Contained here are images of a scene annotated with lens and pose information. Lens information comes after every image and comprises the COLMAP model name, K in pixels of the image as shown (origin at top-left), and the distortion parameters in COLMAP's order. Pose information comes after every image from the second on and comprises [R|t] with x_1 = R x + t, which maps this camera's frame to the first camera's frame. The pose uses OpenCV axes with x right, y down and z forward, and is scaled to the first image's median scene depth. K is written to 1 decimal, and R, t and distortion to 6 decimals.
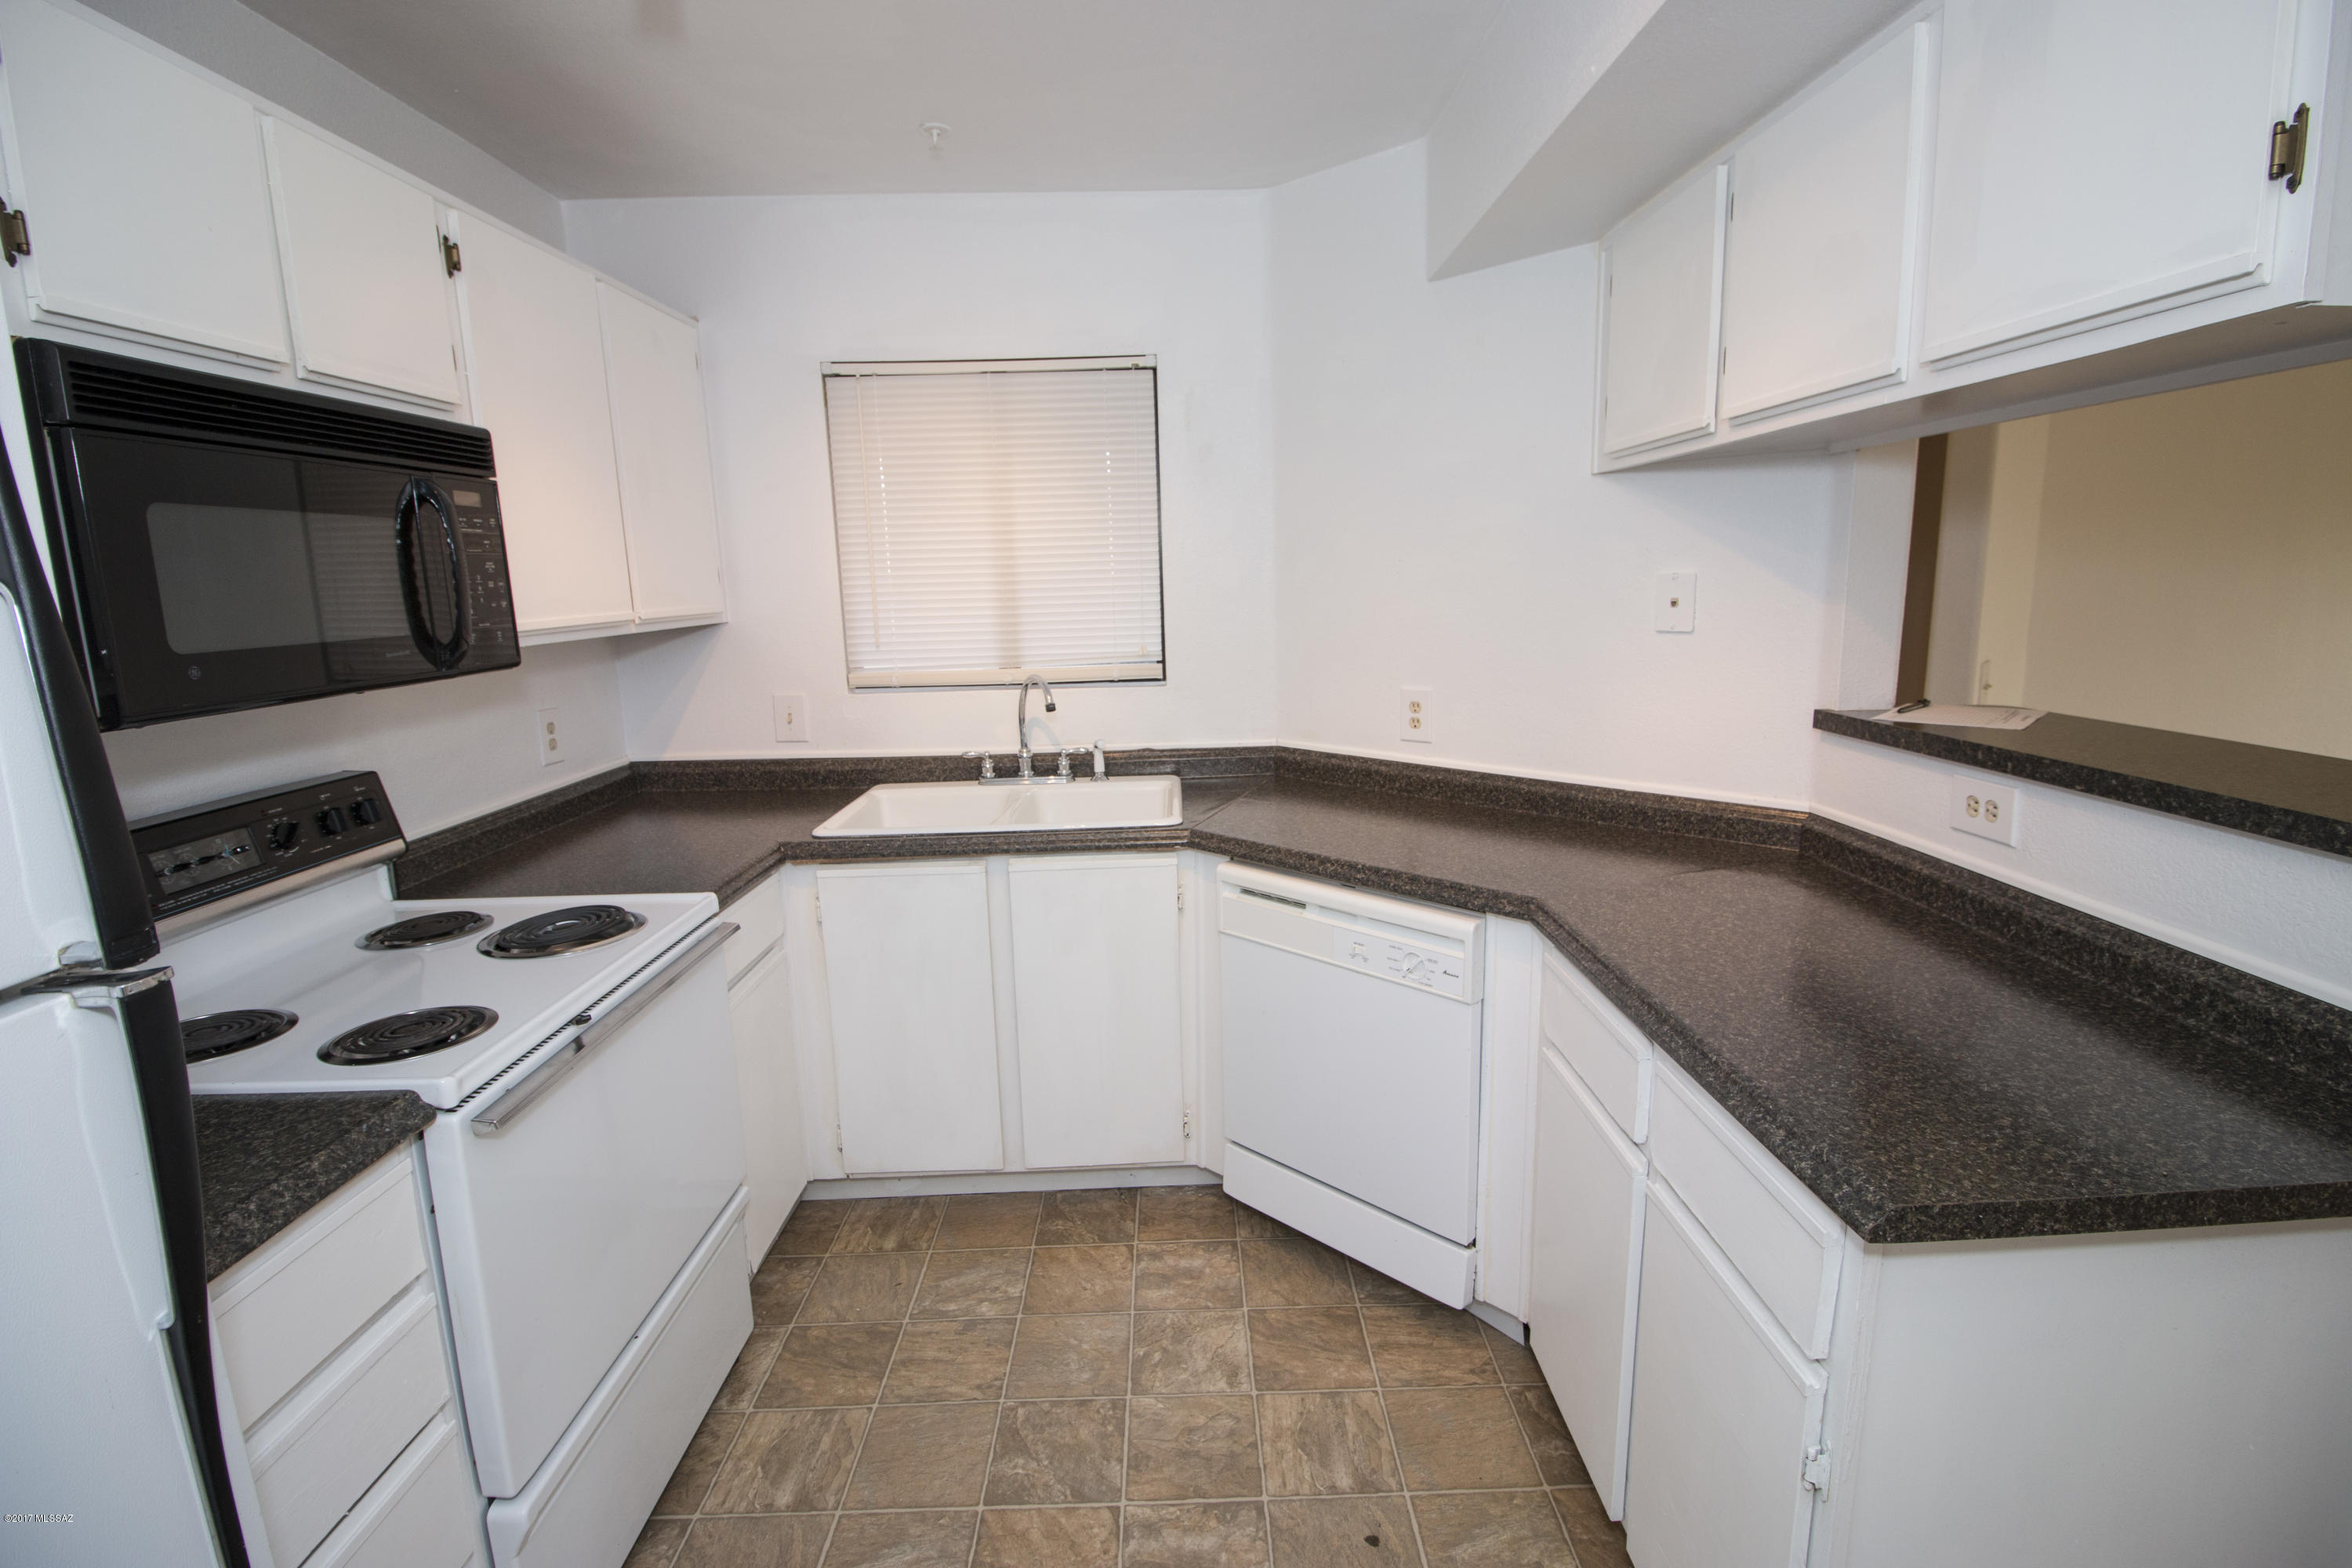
lens RADIAL K [[1081.8, 0, 1191.4], [0, 1081.8, 768.2], [0, 0, 1]] dist [0.003821, -0.014240]
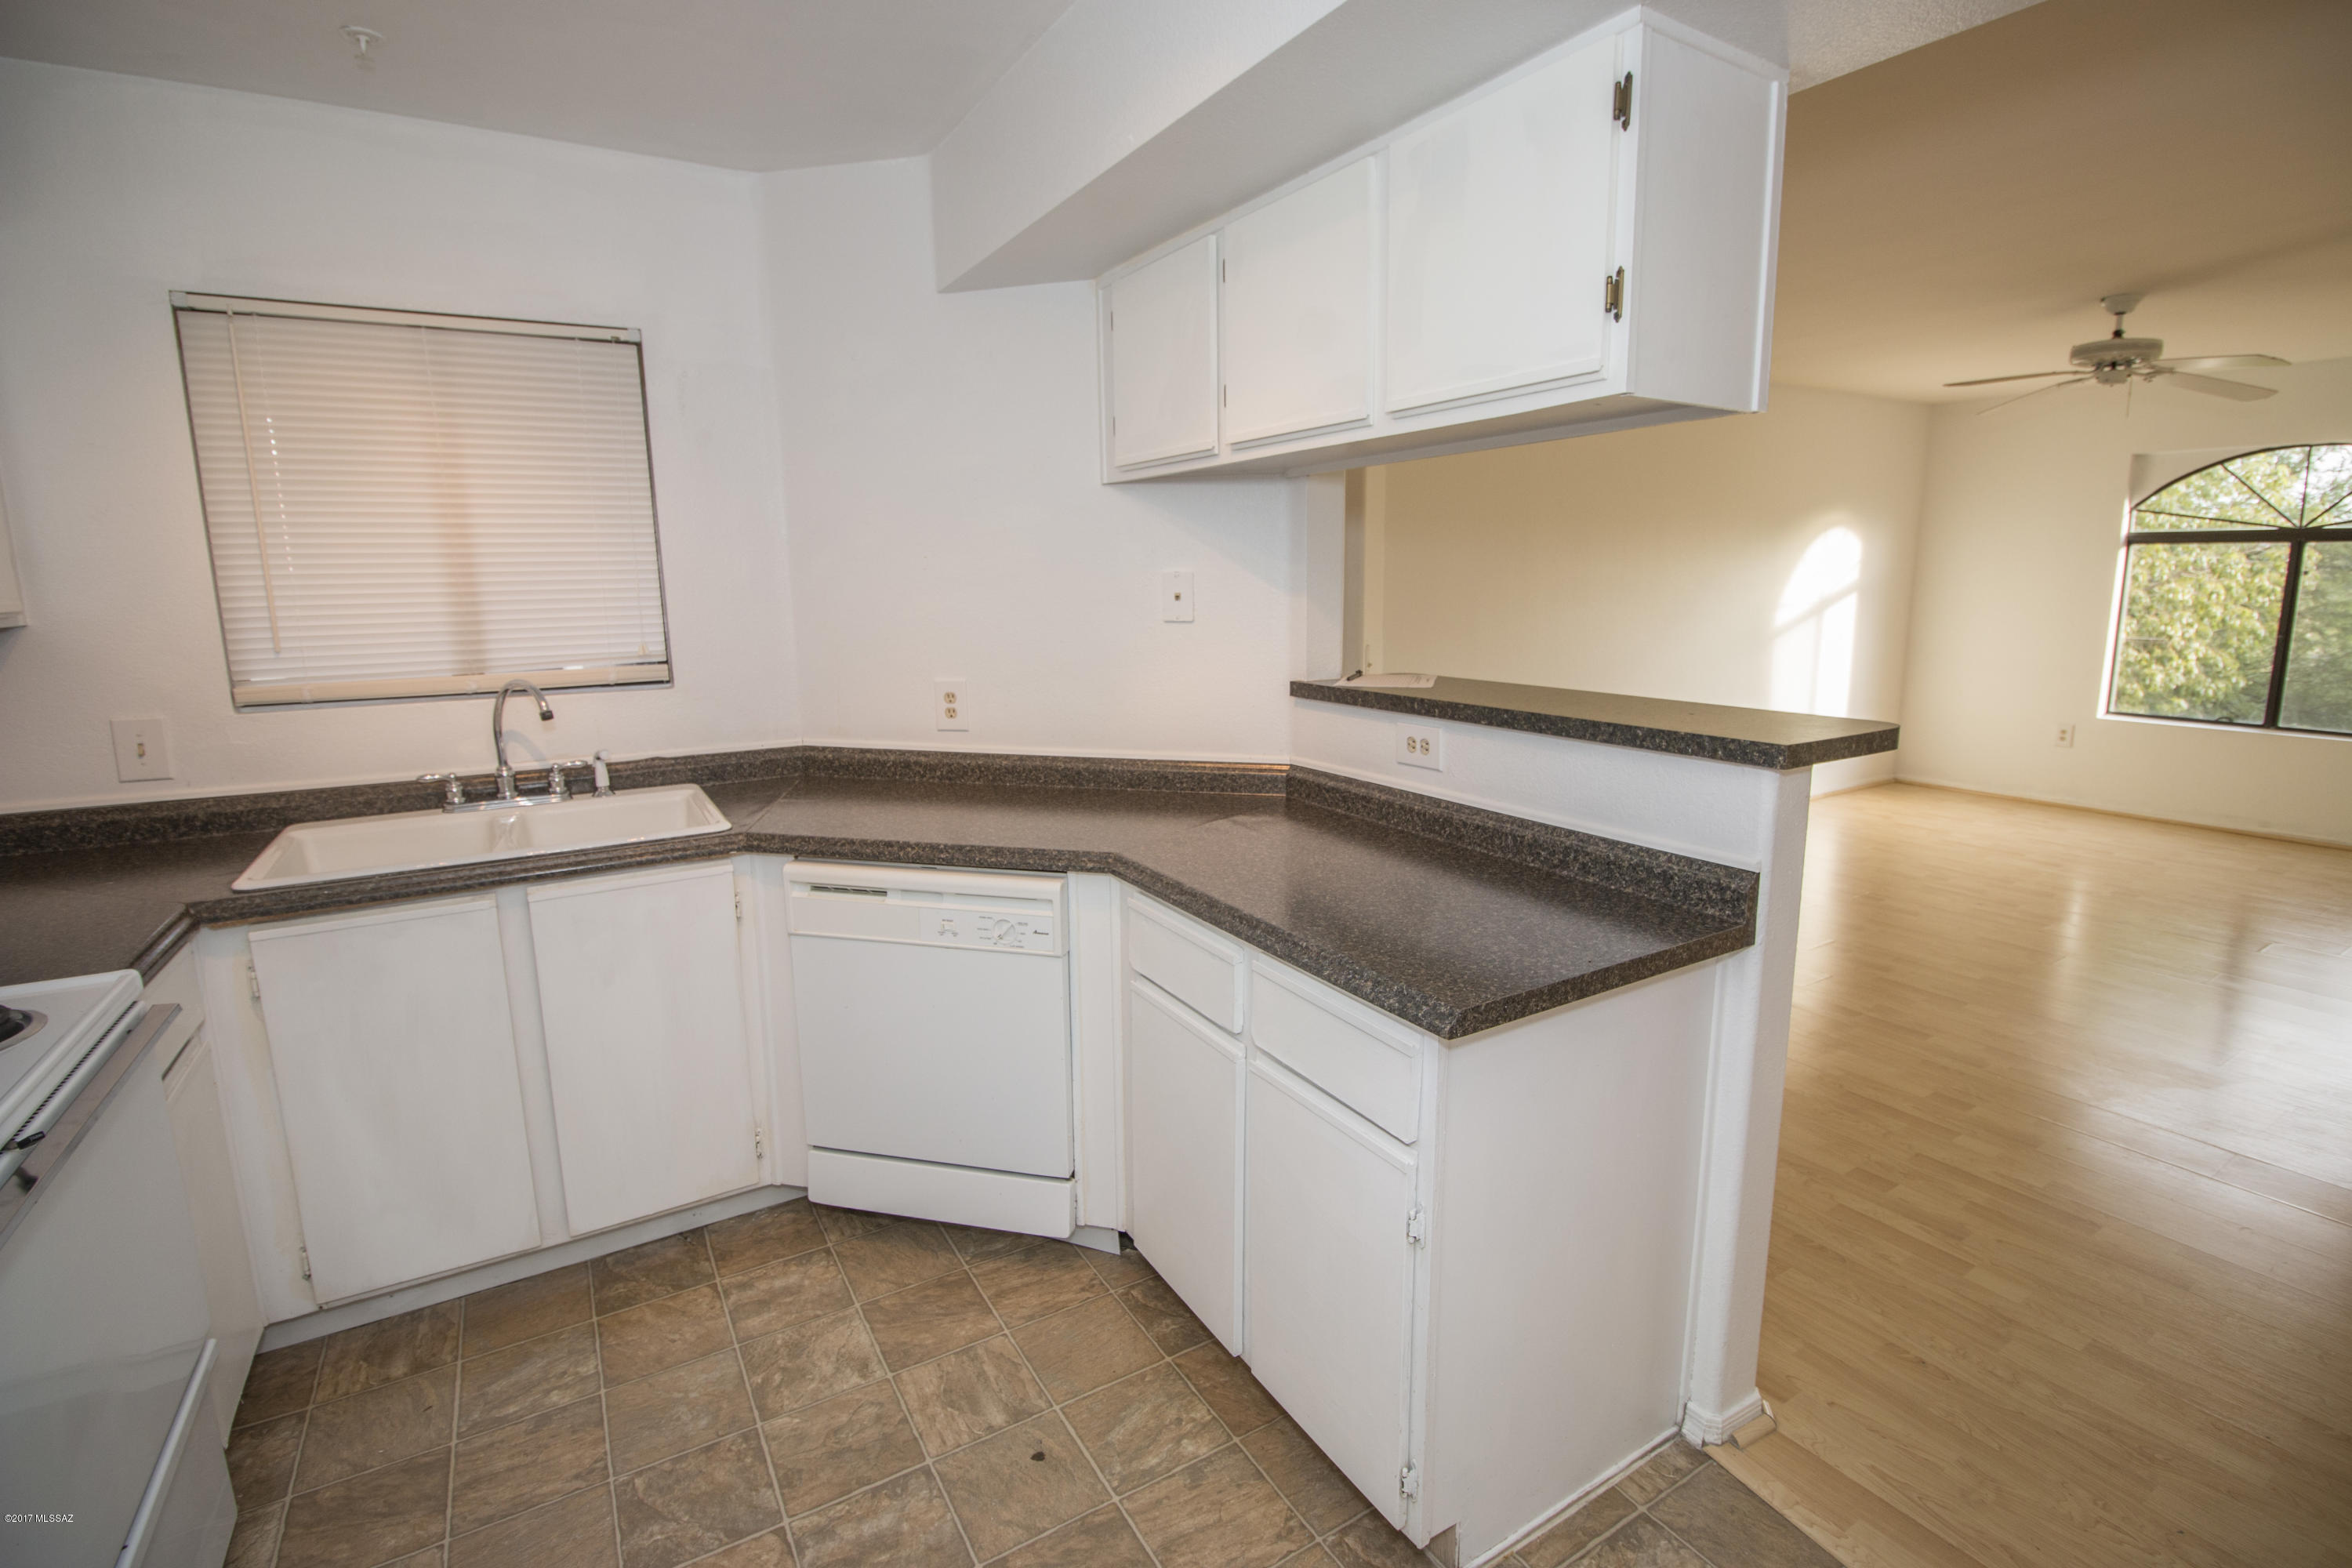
lens RADIAL K [[1086.2, 0, 1183.1], [0, 1086.2, 767.2], [0, 0, 1]] dist [0.003879, -0.014488]
pose [[0.867614, -0.073282, 0.491808, -0.158932], [0.077627, 0.996915, 0.011601, 0.021012], [-0.491141, 0.028112, 0.870626, -0.031422]]
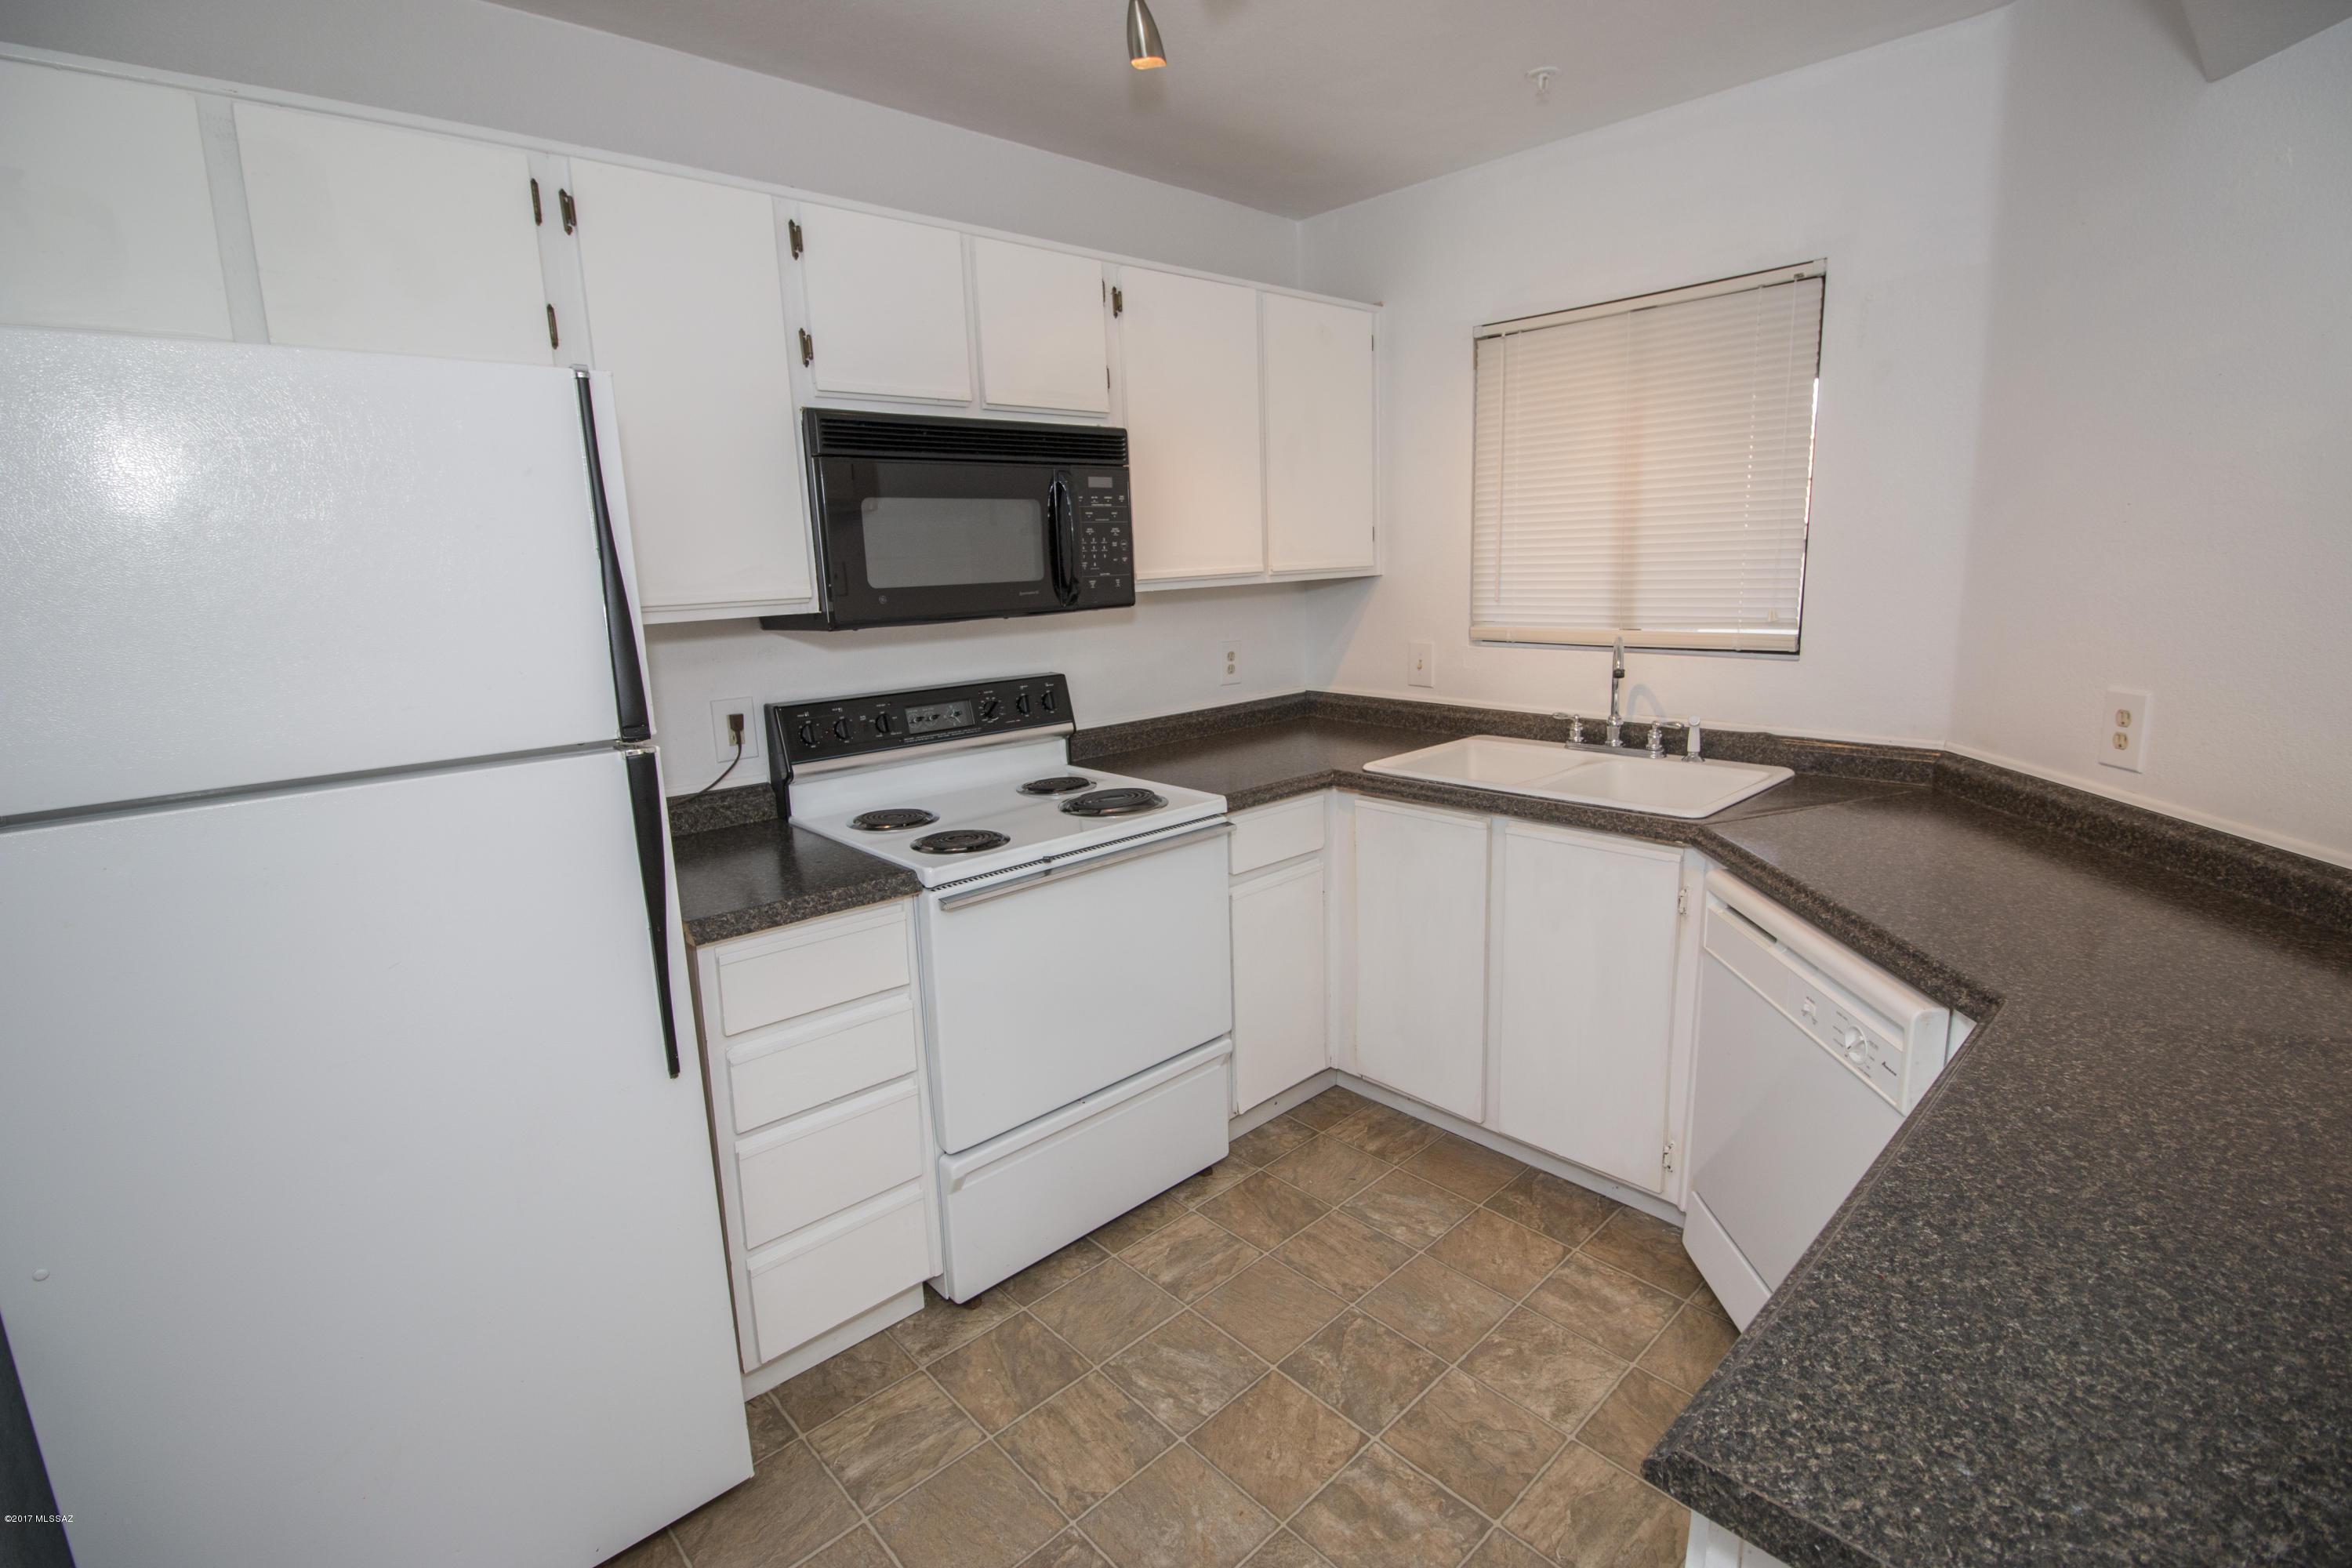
lens RADIAL K [[1081.8, 0, 1191.4], [0, 1081.8, 768.2], [0, 0, 1]] dist [0.003821, -0.014240]
pose [[0.670822, 0.147712, -0.726759, 0.415786], [-0.115444, 0.988817, 0.094416, -0.028146], [0.732578, 0.020563, 0.680373, 0.133855]]
